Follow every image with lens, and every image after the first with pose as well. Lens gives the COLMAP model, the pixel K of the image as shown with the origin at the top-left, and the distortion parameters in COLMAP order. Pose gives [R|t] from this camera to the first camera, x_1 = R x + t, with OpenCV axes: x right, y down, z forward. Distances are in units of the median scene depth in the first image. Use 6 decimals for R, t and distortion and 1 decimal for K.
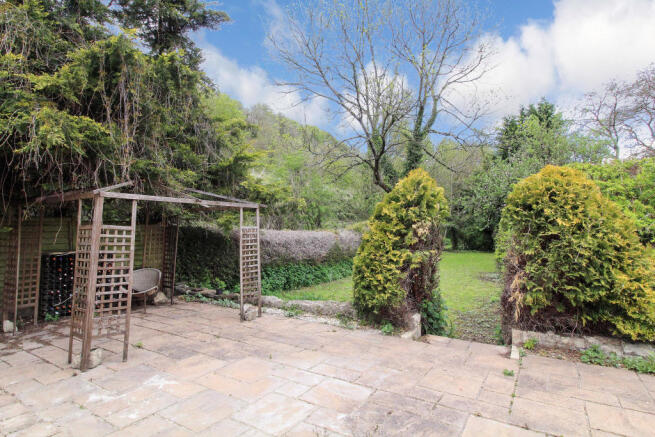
lens RADIAL K [[349.7, 0, 327.5], [0, 349.7, 218.5], [0, 0, 1]] dist [0.000659, 0.000049]
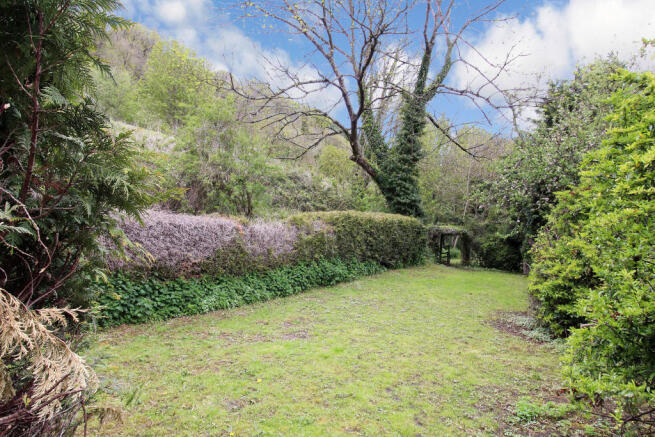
lens RADIAL K [[395.1, 0, 327.5], [0, 395.1, 218.5], [0, 0, 1]] dist [0.003413, 0.000327]
pose [[0.997696, 0.067023, -0.010545, 0.104399], [-0.067052, 0.997747, -0.002421, 0.017322], [0.010359, 0.003123, 0.999941, 0.235680]]
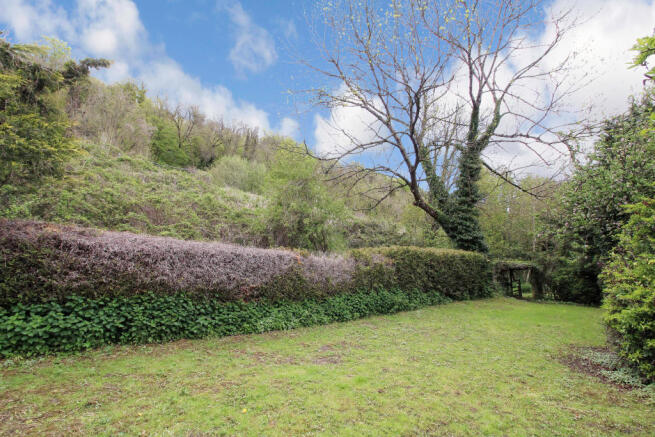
lens RADIAL K [[297.5, 0, 327.5], [0, 297.5, 218.5], [0, 0, 1]] dist [-0.001994, -0.010345]
pose [[0.954603, 0.003958, -0.297856, 0.147456], [-0.046286, 0.989738, -0.135190, 0.030635], [0.294265, 0.142839, 0.944990, 0.304043]]
